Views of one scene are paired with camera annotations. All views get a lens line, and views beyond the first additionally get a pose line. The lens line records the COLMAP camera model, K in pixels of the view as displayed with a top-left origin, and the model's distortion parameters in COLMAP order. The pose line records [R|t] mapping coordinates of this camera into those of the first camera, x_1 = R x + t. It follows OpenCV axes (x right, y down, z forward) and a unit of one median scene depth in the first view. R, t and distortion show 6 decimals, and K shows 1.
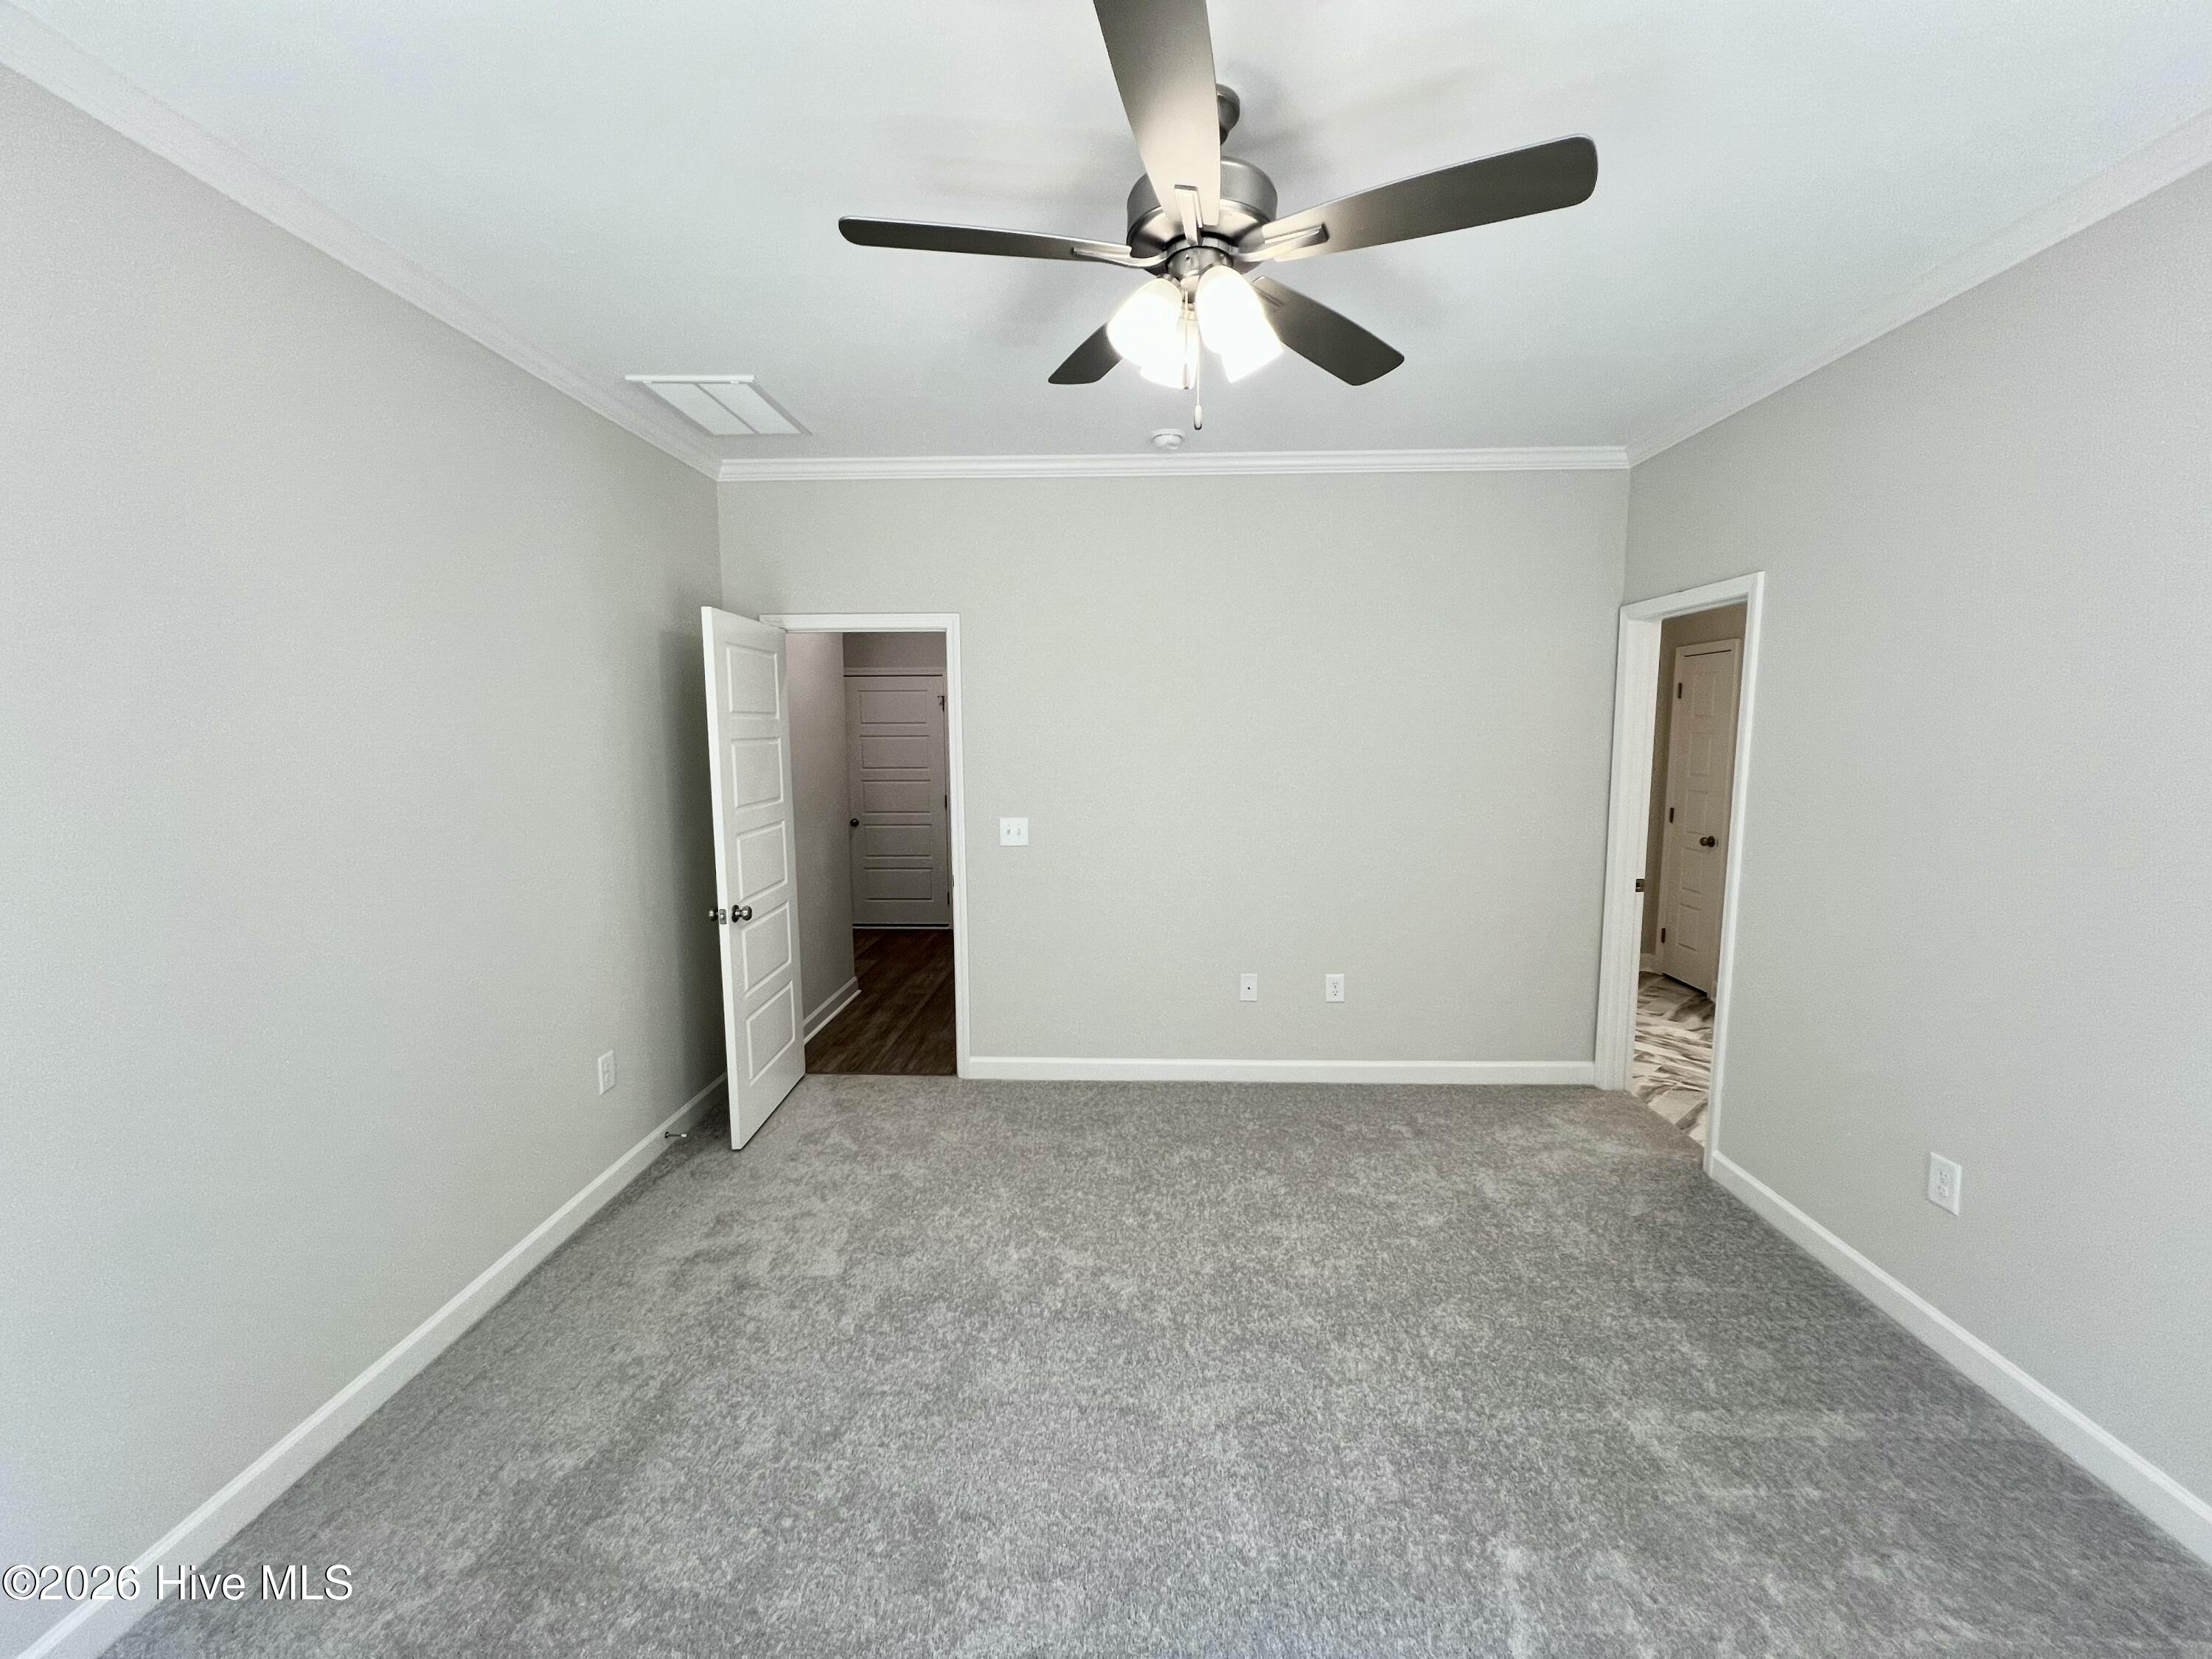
lens RADIAL K [[887.8, 0, 1106.0], [0, 887.8, 829.5], [0, 0, 1]] dist [0.000220, 0.000004]
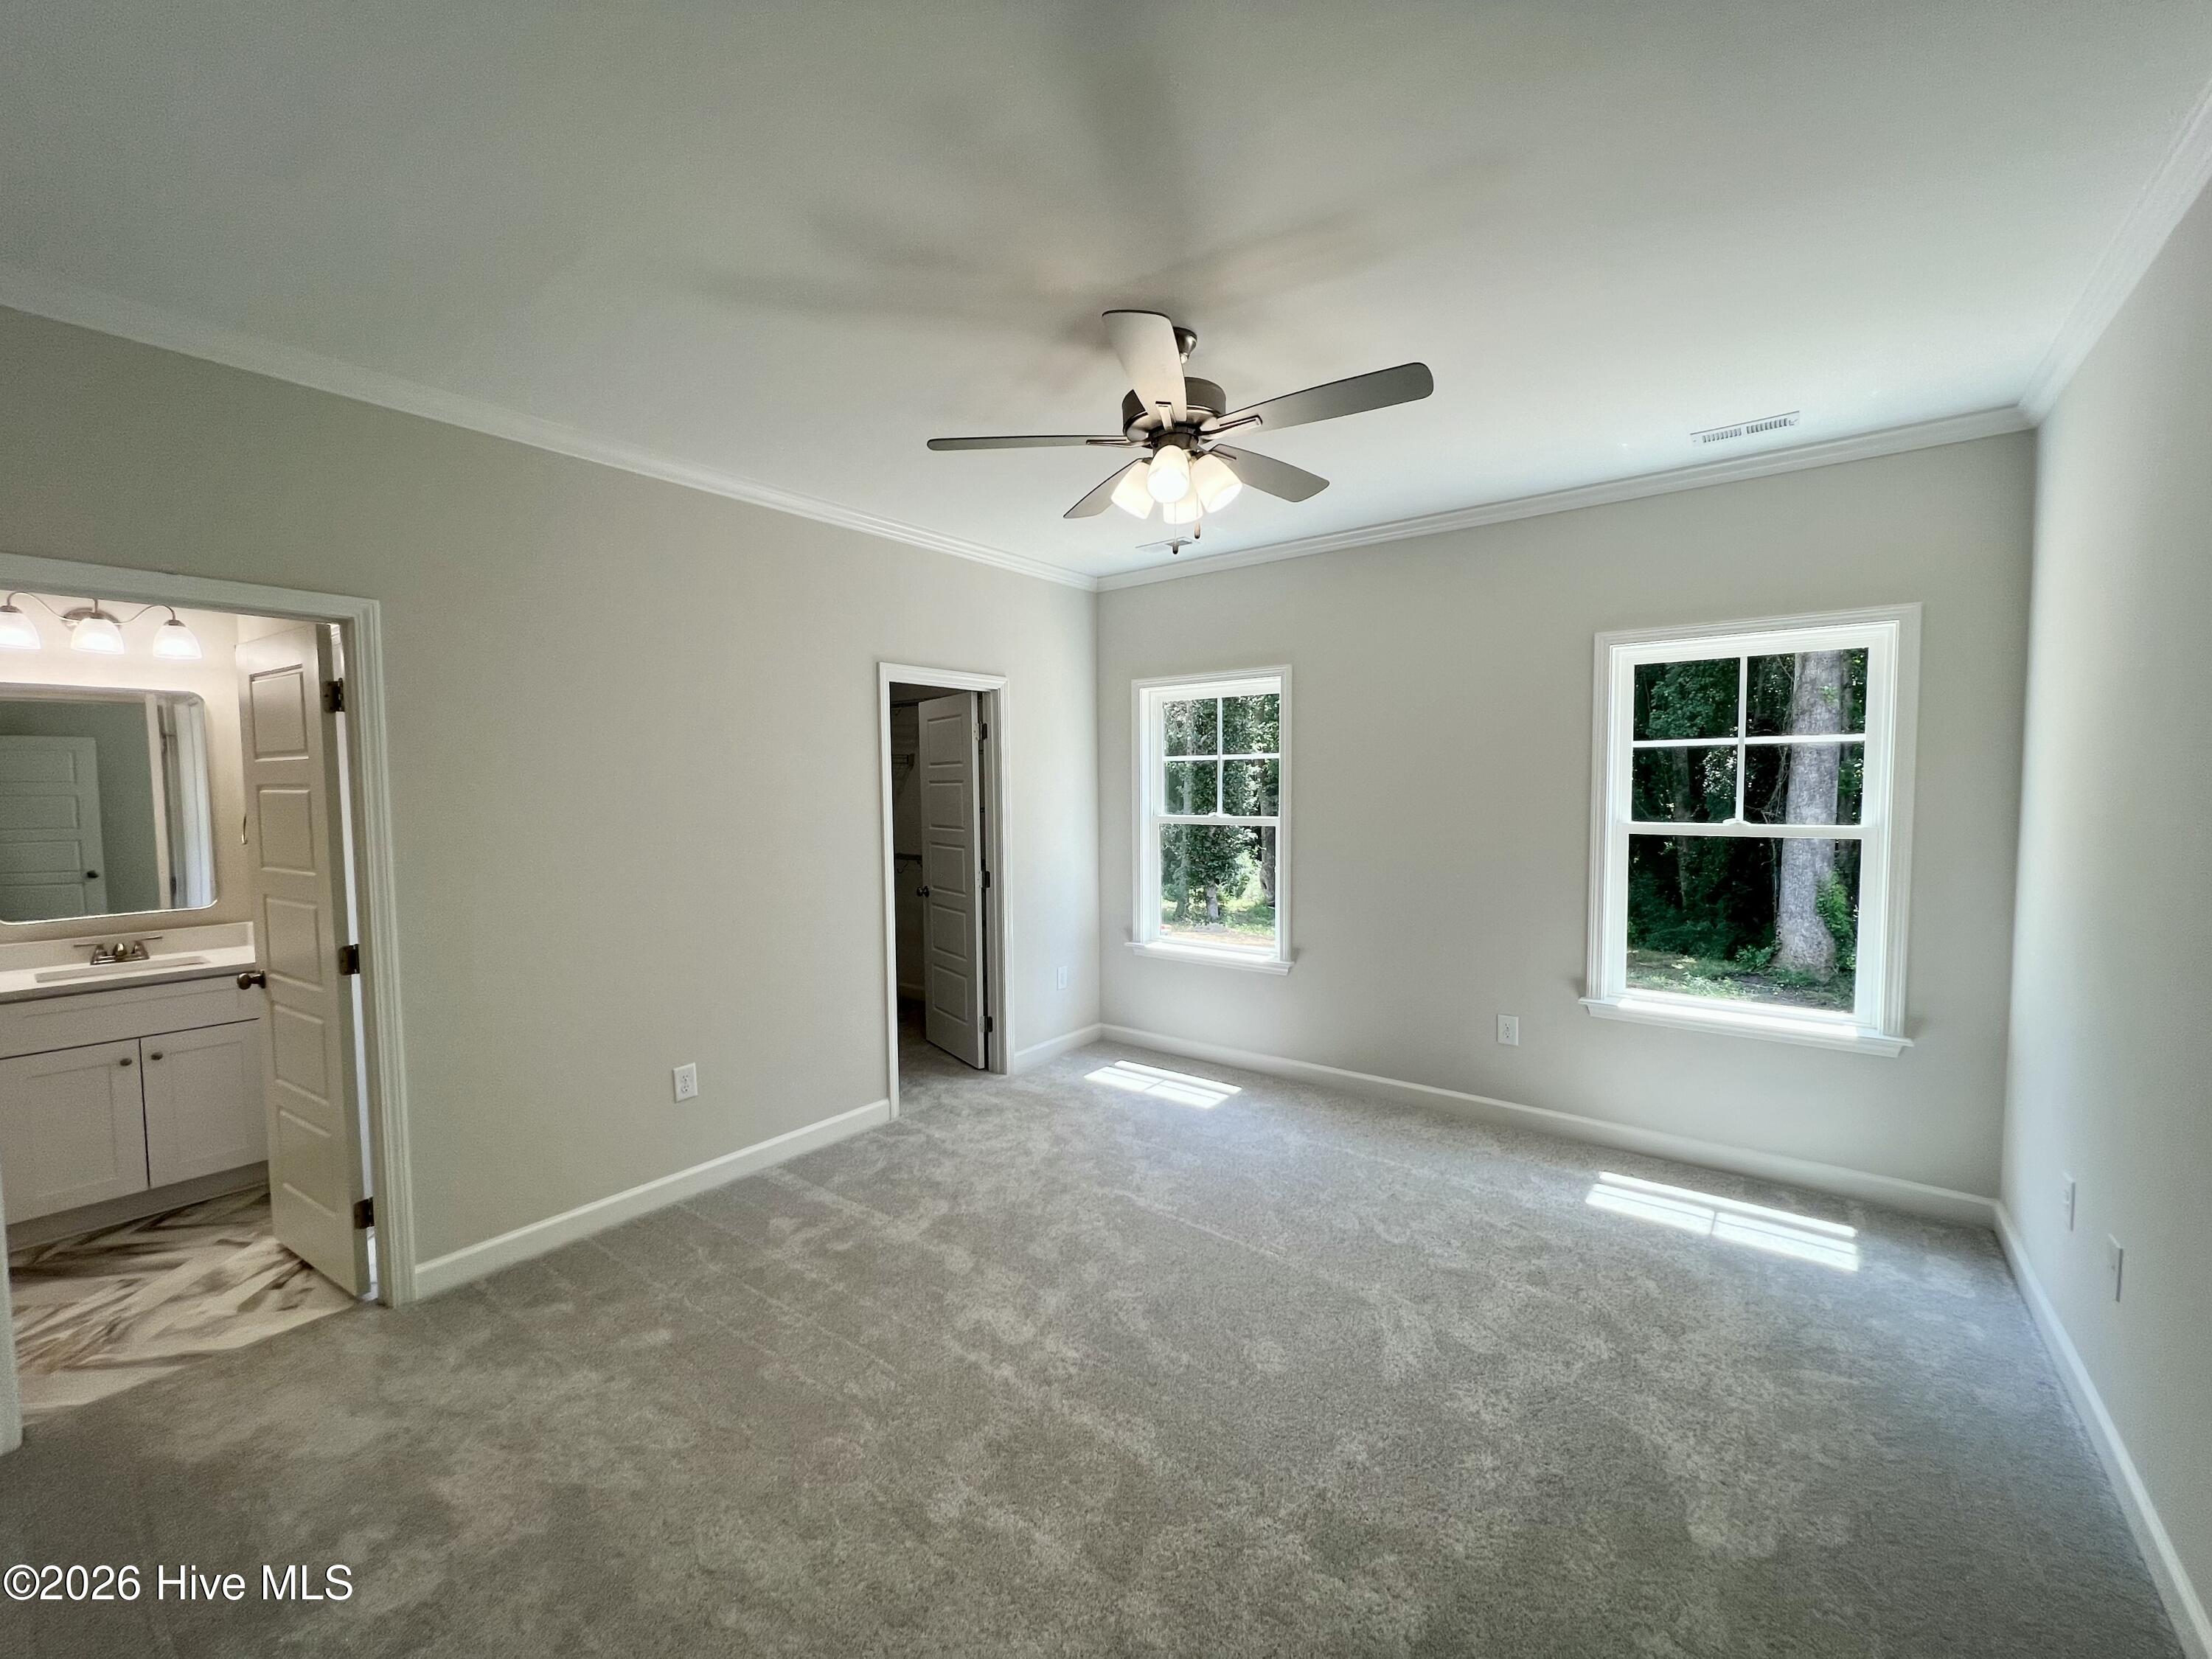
lens RADIAL K [[886.6, 0, 1105.8], [0, 886.6, 833.2], [0, 0, 1]] dist [-0.003111, 0.000725]
pose [[-0.813266, -0.019372, 0.581569, -0.266626], [0.078012, 0.986793, 0.141961, -0.091888], [-0.576638, 0.160821, -0.801015, 0.979485]]
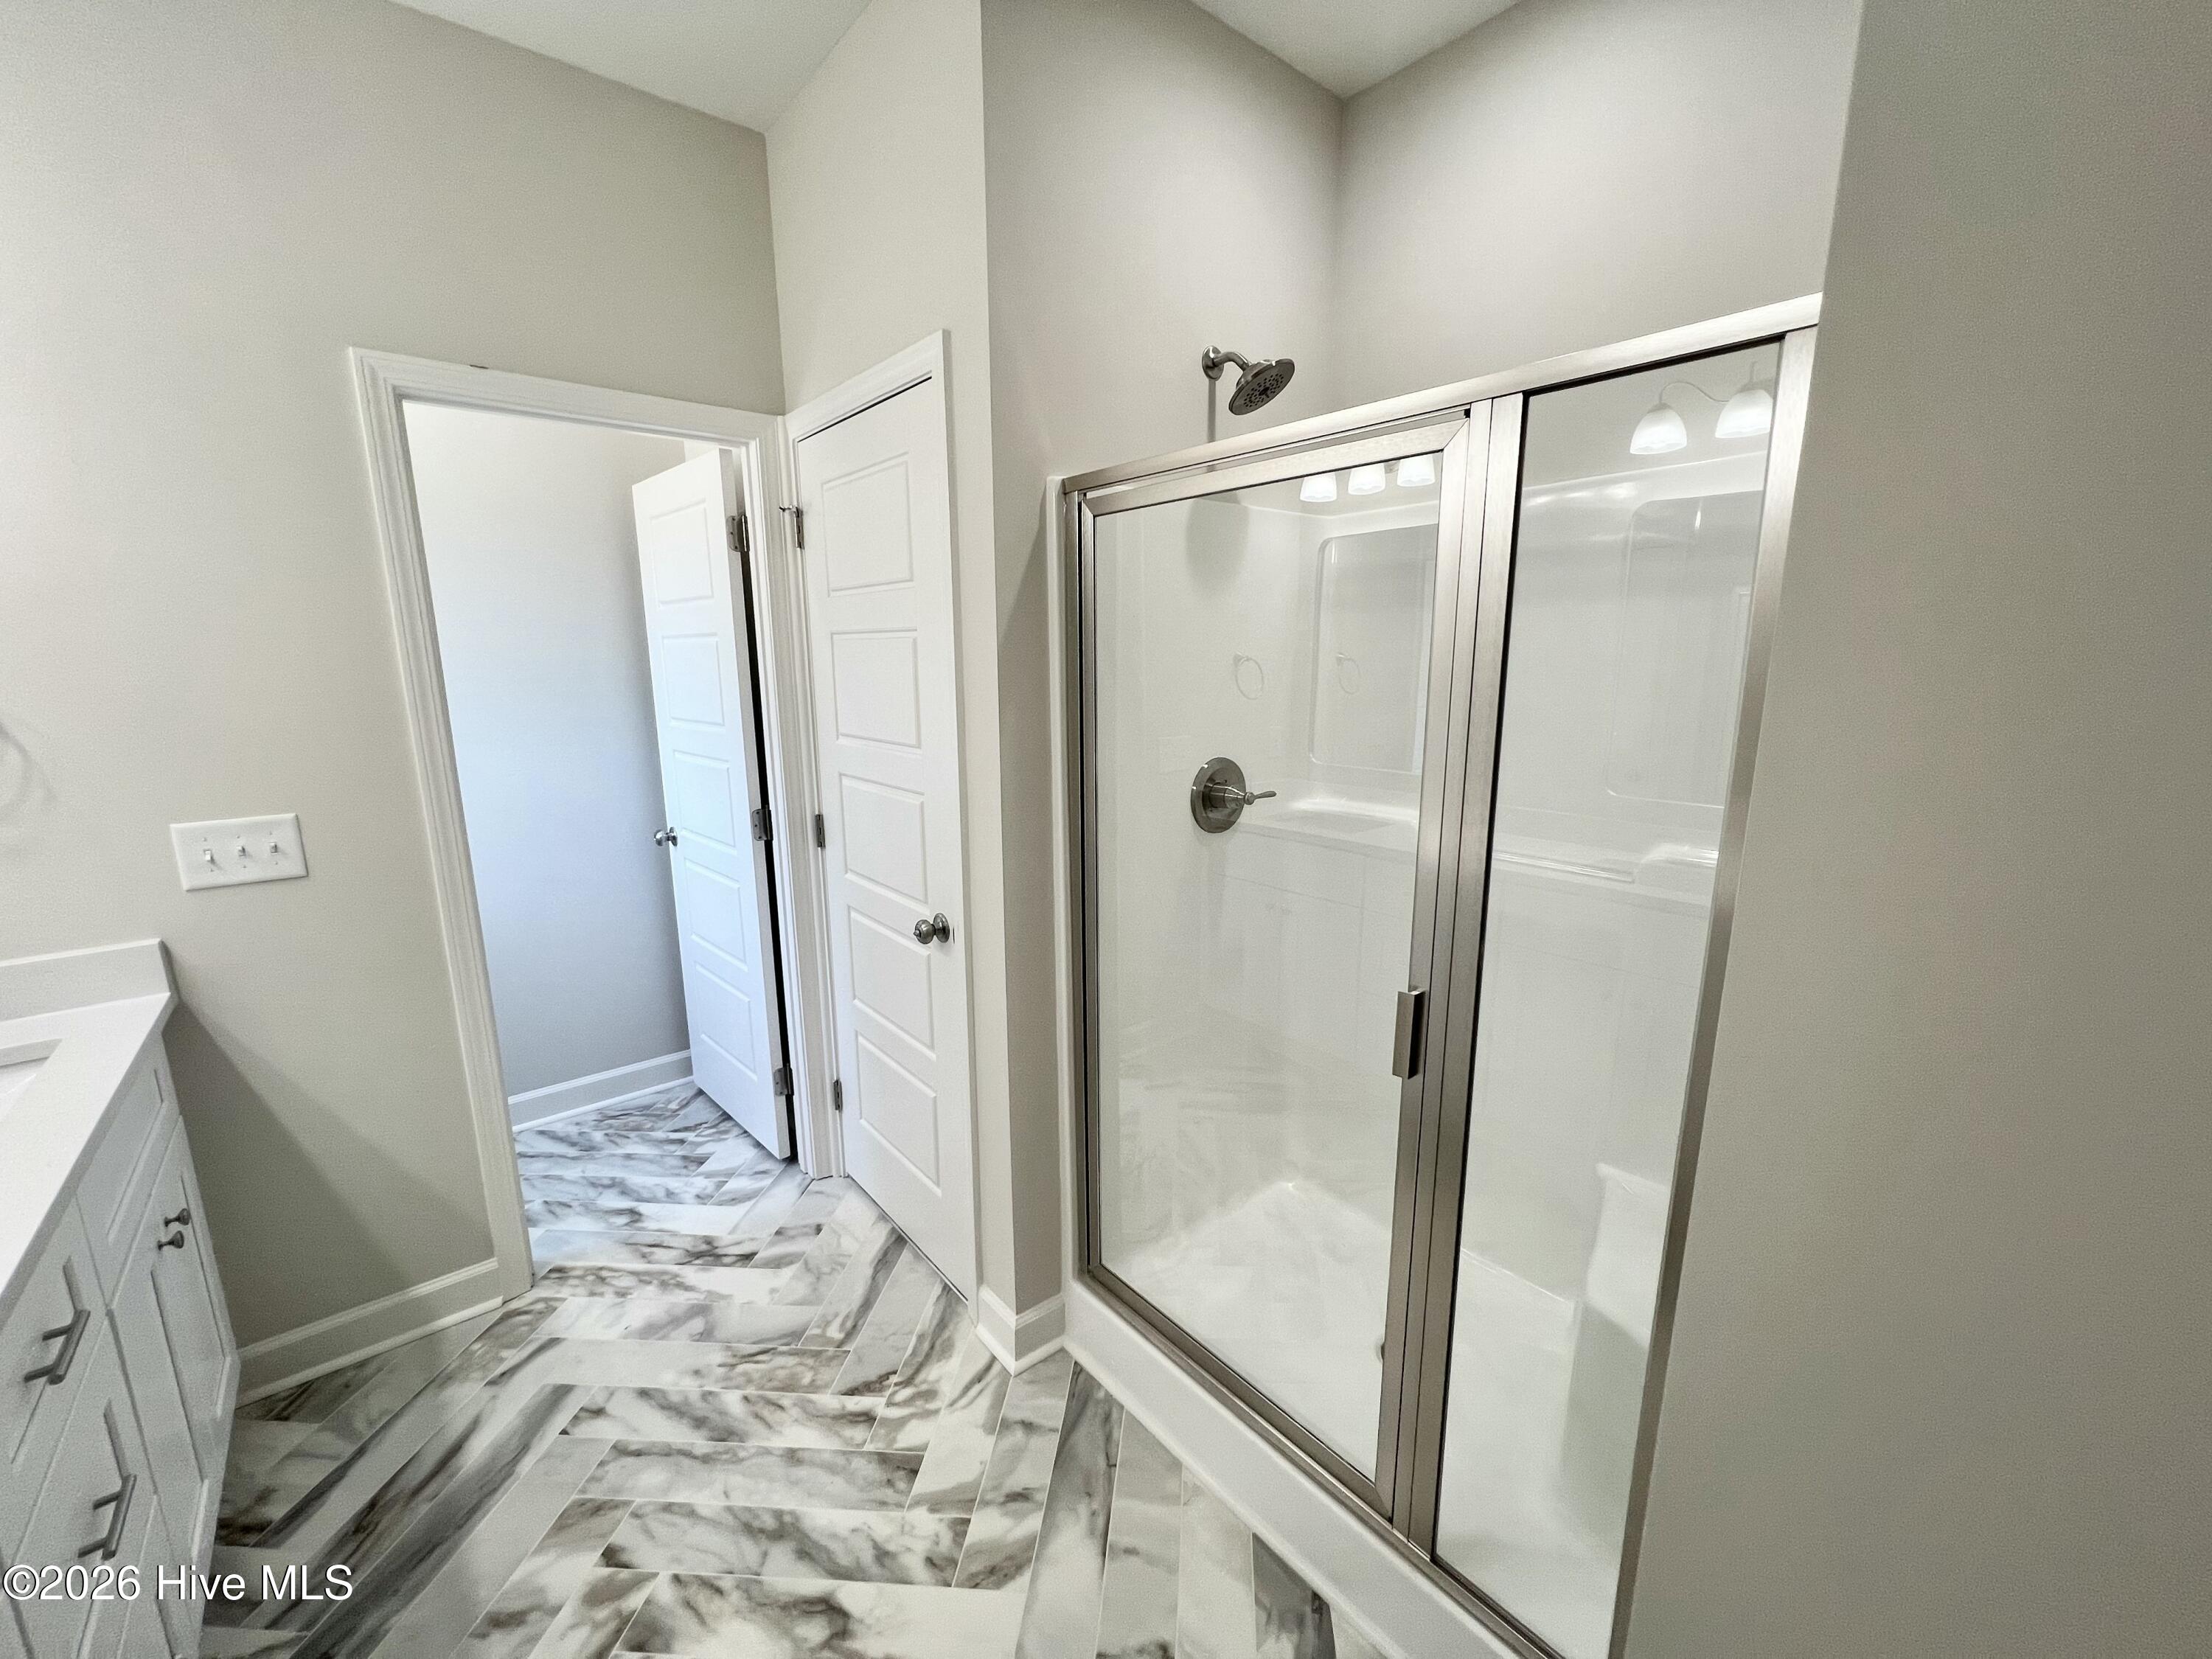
lens RADIAL K [[886.6, 0, 1105.8], [0, 886.6, 833.2], [0, 0, 1]] dist [-0.003111, 0.000725]
pose [[-0.743907, 0.138826, -0.653704, 0.827787], [-0.064950, 0.958535, 0.277474, -0.125483], [0.665119, 0.248874, -0.704044, 1.341382]]
